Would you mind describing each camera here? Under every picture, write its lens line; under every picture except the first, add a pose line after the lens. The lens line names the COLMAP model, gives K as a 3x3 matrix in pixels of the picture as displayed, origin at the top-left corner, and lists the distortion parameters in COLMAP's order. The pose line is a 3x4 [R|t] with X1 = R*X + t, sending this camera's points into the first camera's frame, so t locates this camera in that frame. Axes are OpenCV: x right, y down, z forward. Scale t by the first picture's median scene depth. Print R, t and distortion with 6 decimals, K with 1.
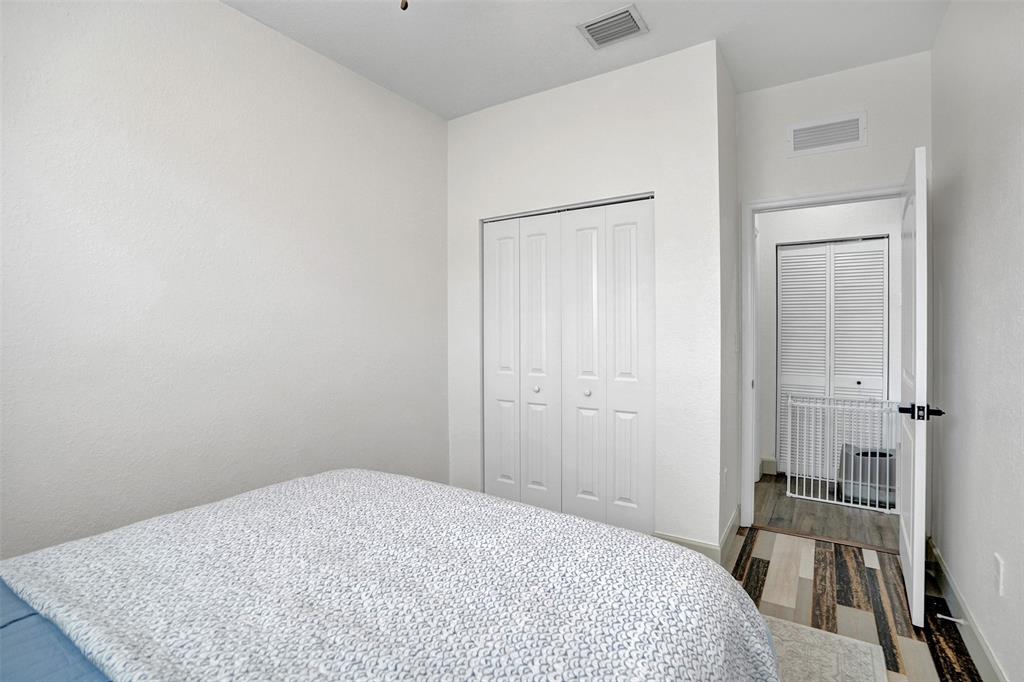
lens RADIAL K [[481.5, 0, 509.7], [0, 481.5, 332.5], [0, 0, 1]] dist [-0.066441, 0.025031]
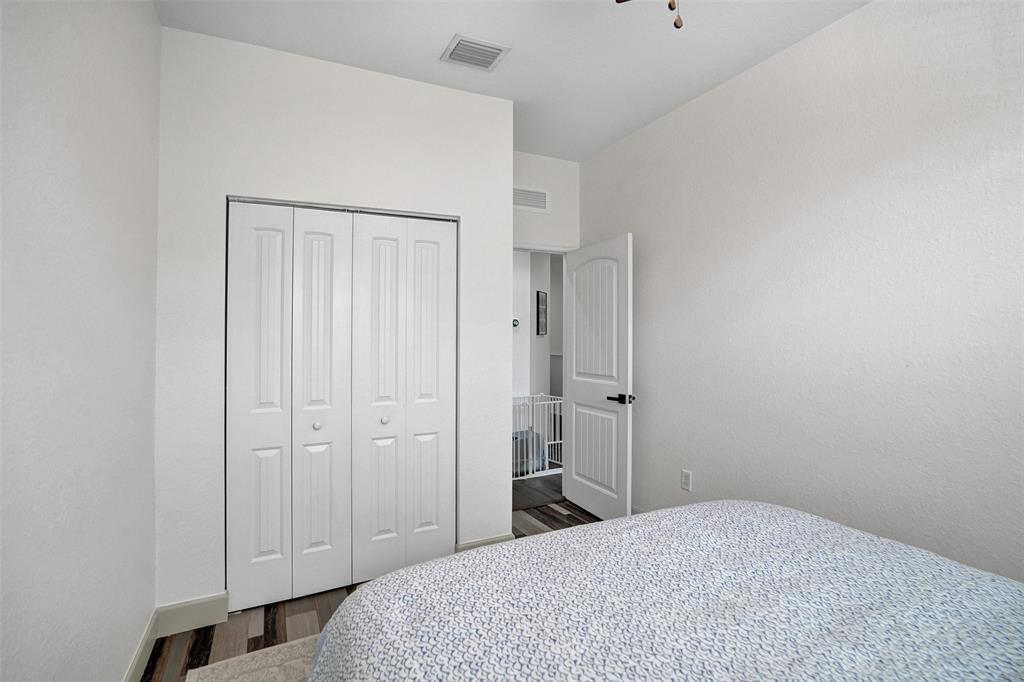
lens RADIAL K [[481.5, 0, 511.4], [0, 481.5, 341.0], [0, 0, 1]] dist [-0.066441, 0.025031]
pose [[0.511646, -0.000049, 0.859196, -0.507403], [0.018396, 0.999771, -0.010898, -0.009621], [-0.858999, 0.021381, 0.511530, 0.346775]]
